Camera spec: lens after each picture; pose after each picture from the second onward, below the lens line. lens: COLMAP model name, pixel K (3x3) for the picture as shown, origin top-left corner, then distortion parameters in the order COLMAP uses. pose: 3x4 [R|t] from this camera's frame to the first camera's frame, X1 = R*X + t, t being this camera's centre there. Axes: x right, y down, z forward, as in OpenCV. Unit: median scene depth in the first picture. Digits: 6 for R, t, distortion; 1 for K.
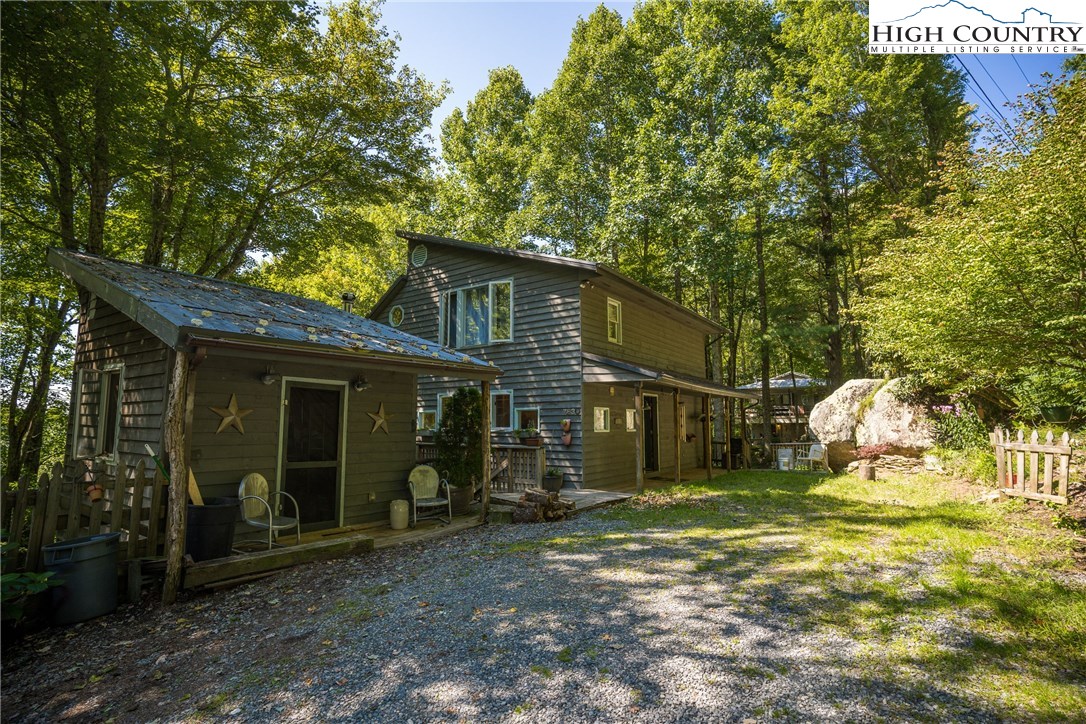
lens RADIAL K [[532.8, 0, 543.0], [0, 532.8, 362.0], [0, 0, 1]] dist [-0.086872, 0.041437]
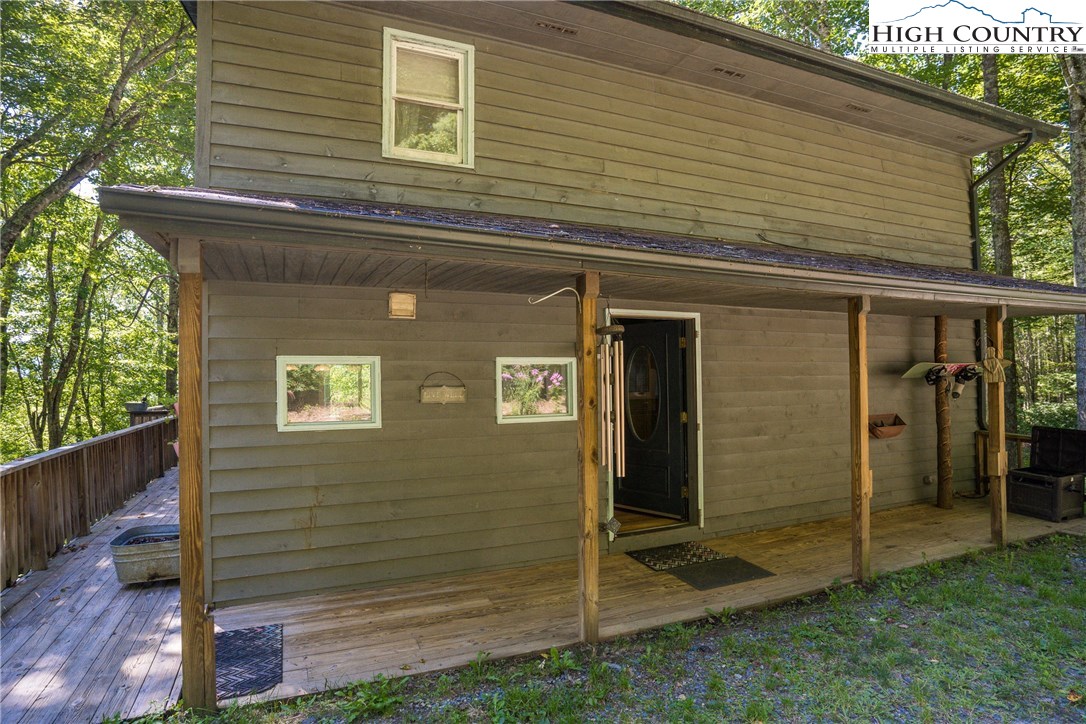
lens RADIAL K [[532.8, 0, 543.0], [0, 532.8, 362.0], [0, 0, 1]] dist [-0.086872, 0.041437]
pose [[0.825139, -0.021577, -0.564517, 0.370274], [0.075525, 0.994513, 0.072380, 0.069309], [0.559858, -0.102359, 0.822242, 0.739422]]
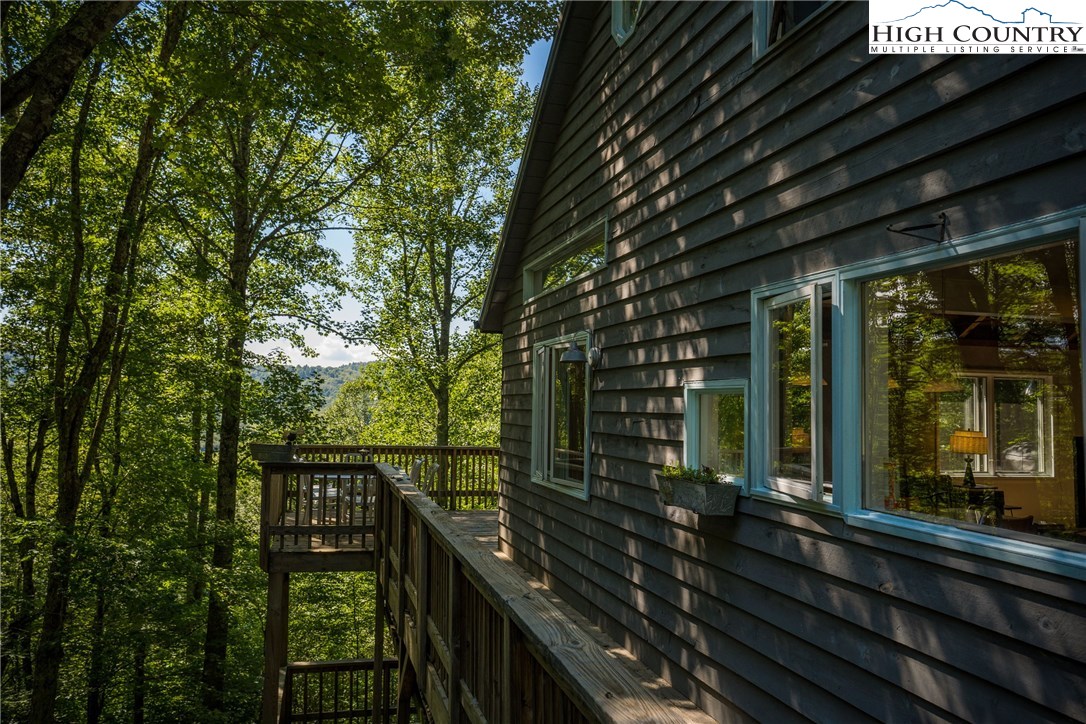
lens RADIAL K [[882.0, 0, 543.0], [0, 882.0, 362.0], [0, 0, 1]] dist [0.002555, 0.000422]
pose [[0.769837, -0.012257, -0.638123, -0.063996], [0.057589, 0.997071, 0.050323, 0.068887], [0.635637, -0.075490, 0.768288, 0.758110]]
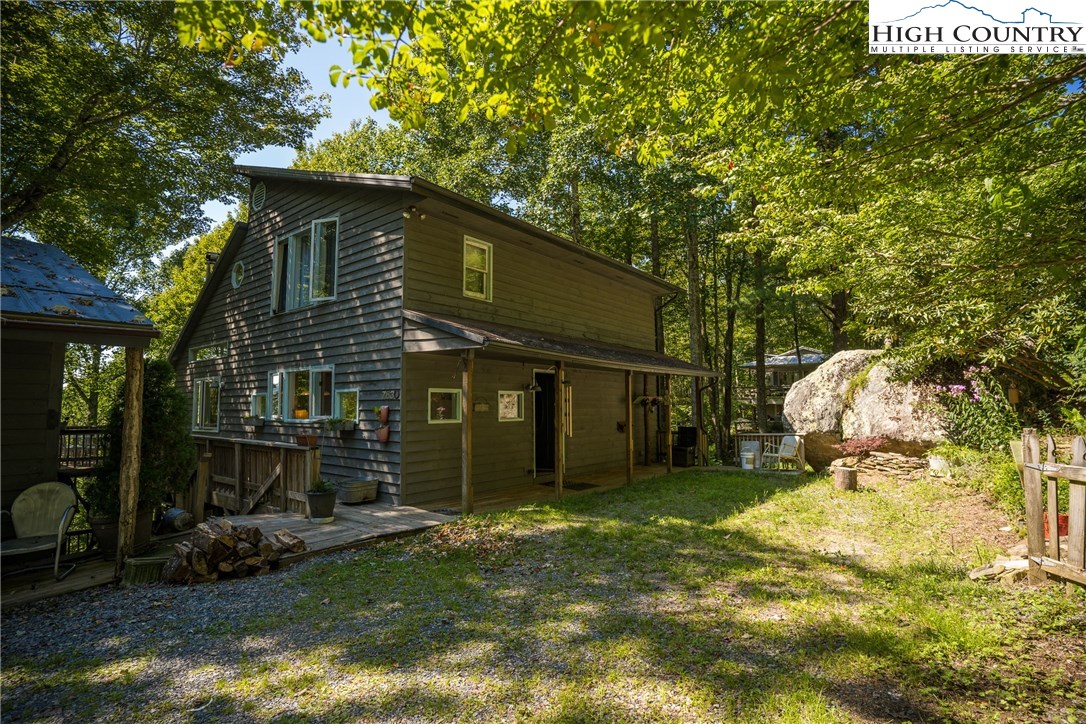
lens RADIAL K [[532.8, 0, 543.0], [0, 532.8, 362.0], [0, 0, 1]] dist [-0.086872, 0.041437]
pose [[0.998613, -0.007662, -0.052089, 0.254836], [0.009630, 0.999245, 0.037641, 0.022515], [0.051761, -0.038090, 0.997933, 0.276466]]
